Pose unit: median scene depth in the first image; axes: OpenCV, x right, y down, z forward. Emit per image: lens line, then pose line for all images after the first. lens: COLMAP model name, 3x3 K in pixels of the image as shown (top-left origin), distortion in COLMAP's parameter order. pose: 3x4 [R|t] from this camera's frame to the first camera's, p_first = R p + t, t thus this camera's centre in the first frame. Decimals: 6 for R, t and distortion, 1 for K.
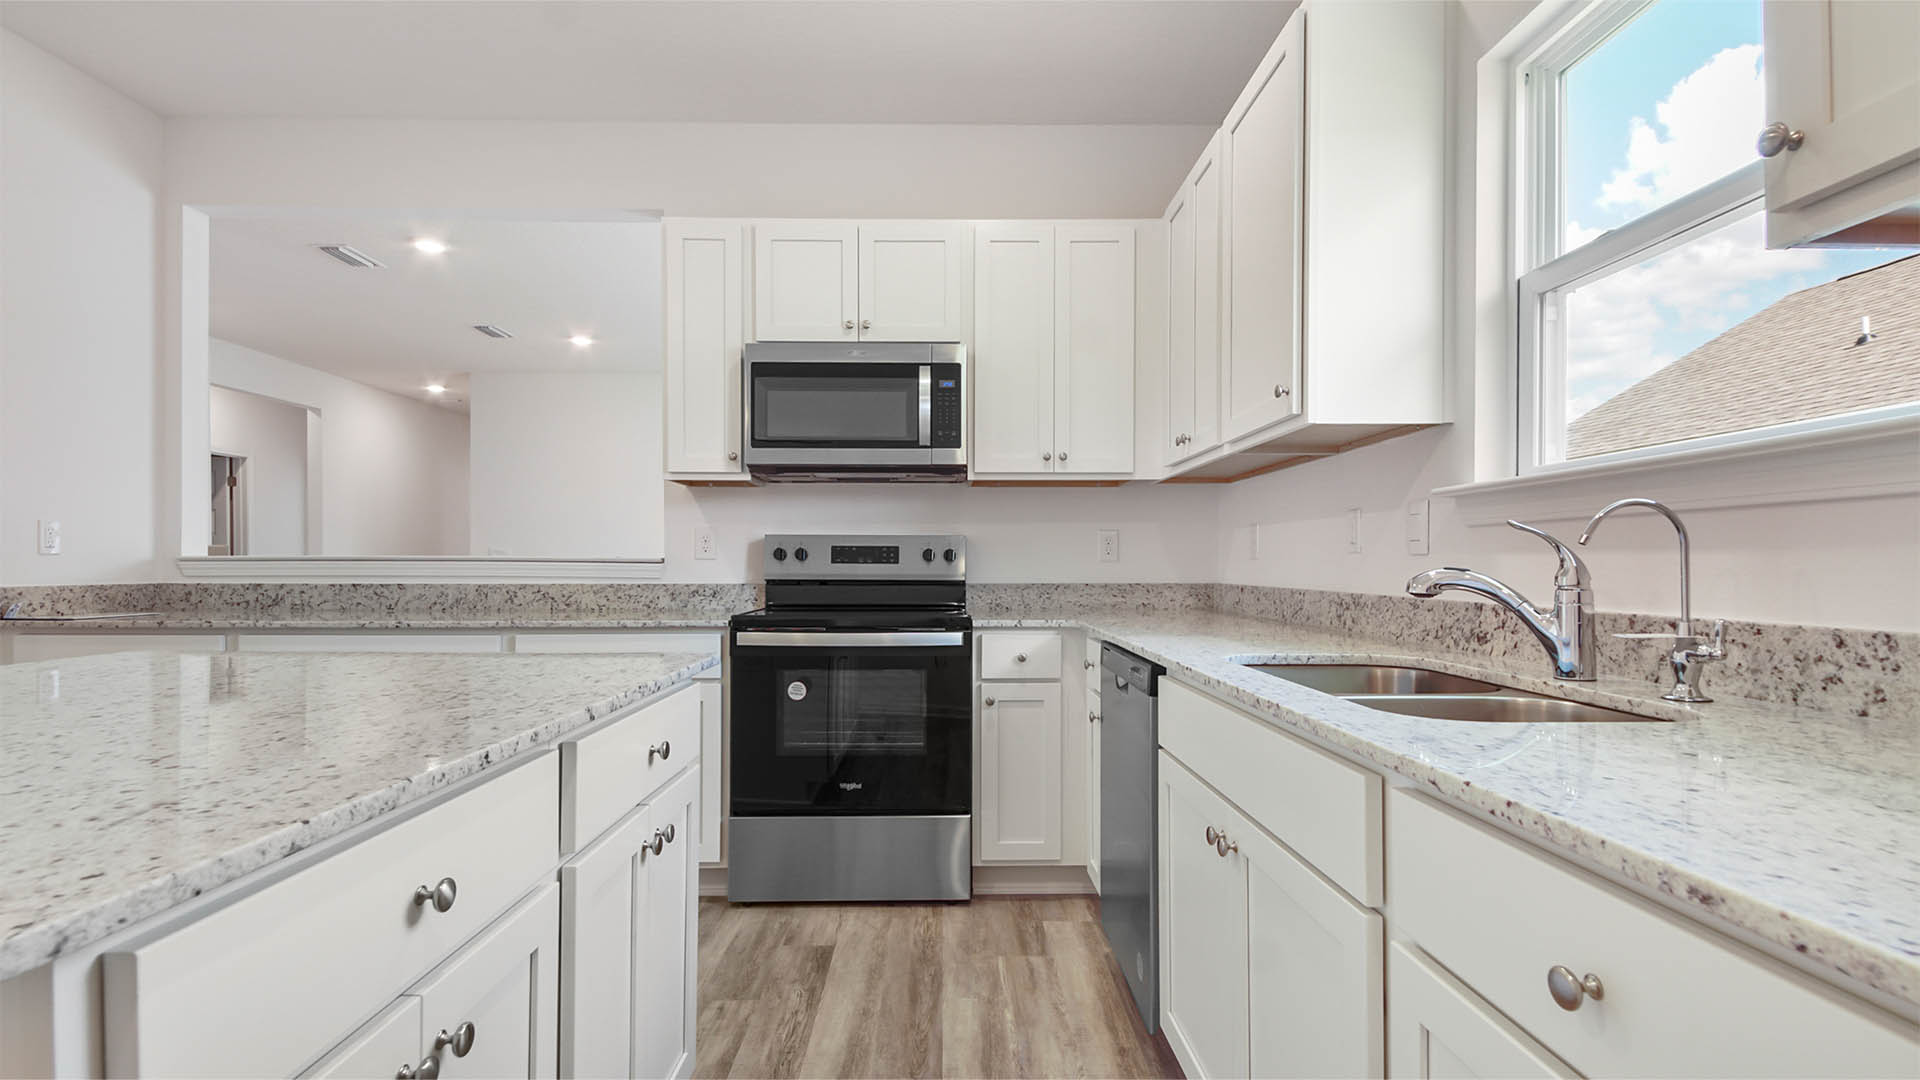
lens RADIAL K [[895.6, 0, 950.7], [0, 895.6, 547.0], [0, 0, 1]] dist [0.043549, -0.022283]
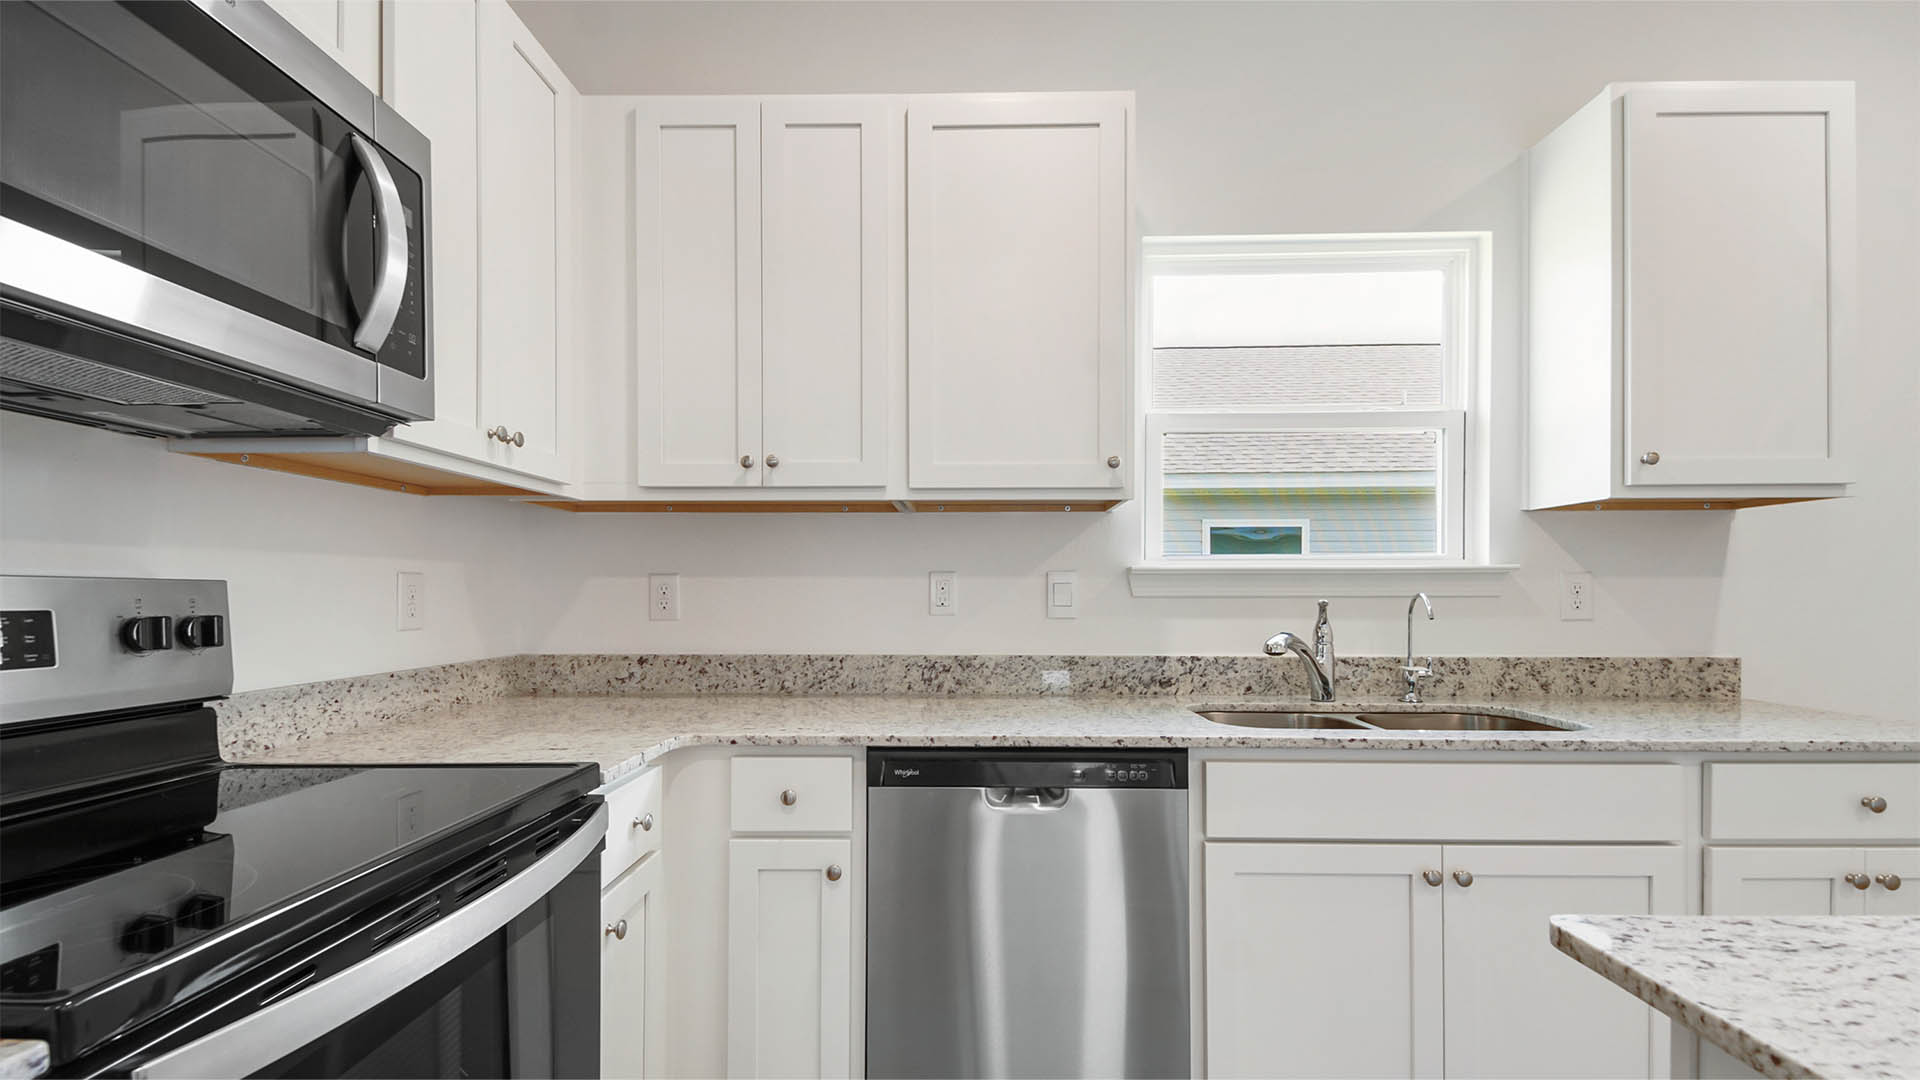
lens RADIAL K [[844.0, 0, 956.3], [0, 844.0, 590.7], [0, 0, 1]] dist [0.038968, -0.017332]
pose [[0.038446, 0.003931, 0.999253, -0.375081], [-0.018358, 0.999826, -0.003227, -0.013733], [-0.999092, -0.018220, 0.038512, 0.719281]]
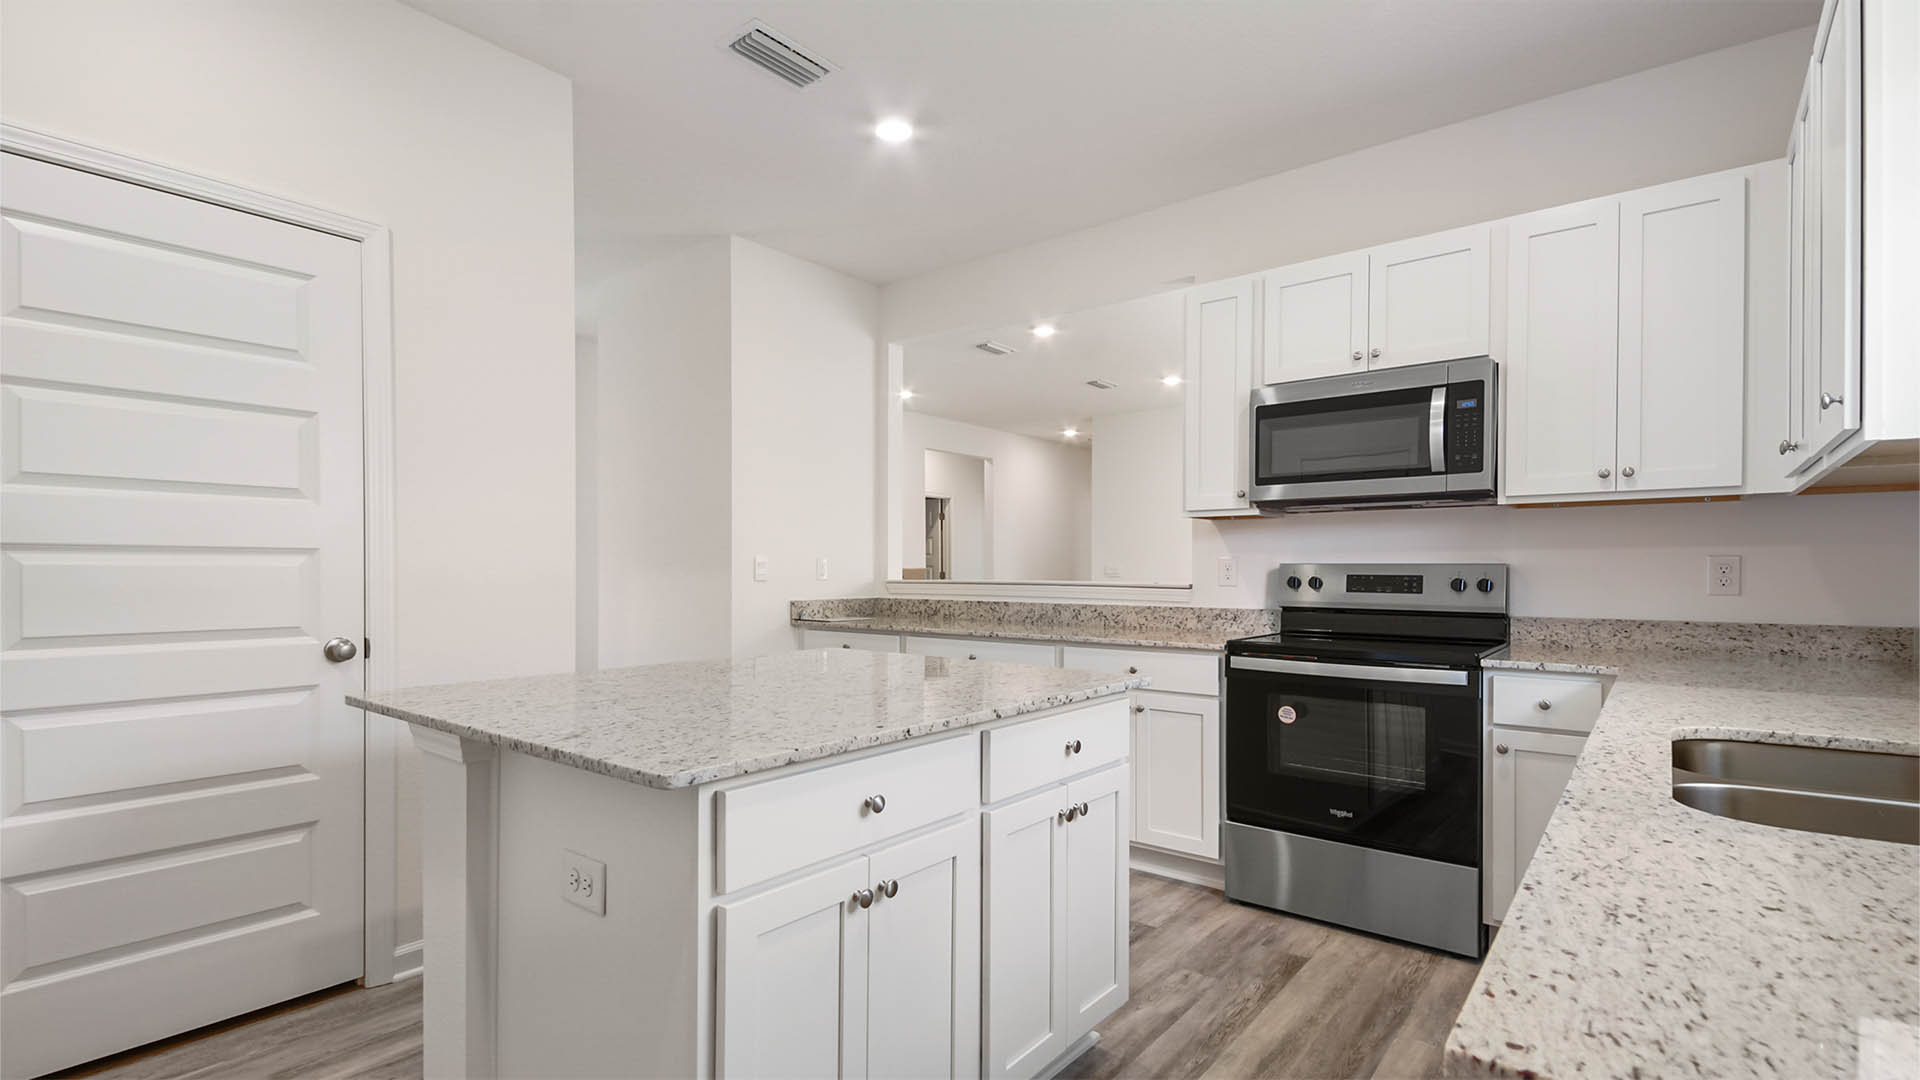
lens RADIAL K [[895.6, 0, 950.7], [0, 895.6, 547.0], [0, 0, 1]] dist [0.043549, -0.022283]
pose [[0.771709, -0.015389, -0.635790, 0.181520], [0.011005, 0.999881, -0.010844, -0.028271], [0.635881, 0.001372, 0.771786, -0.072932]]
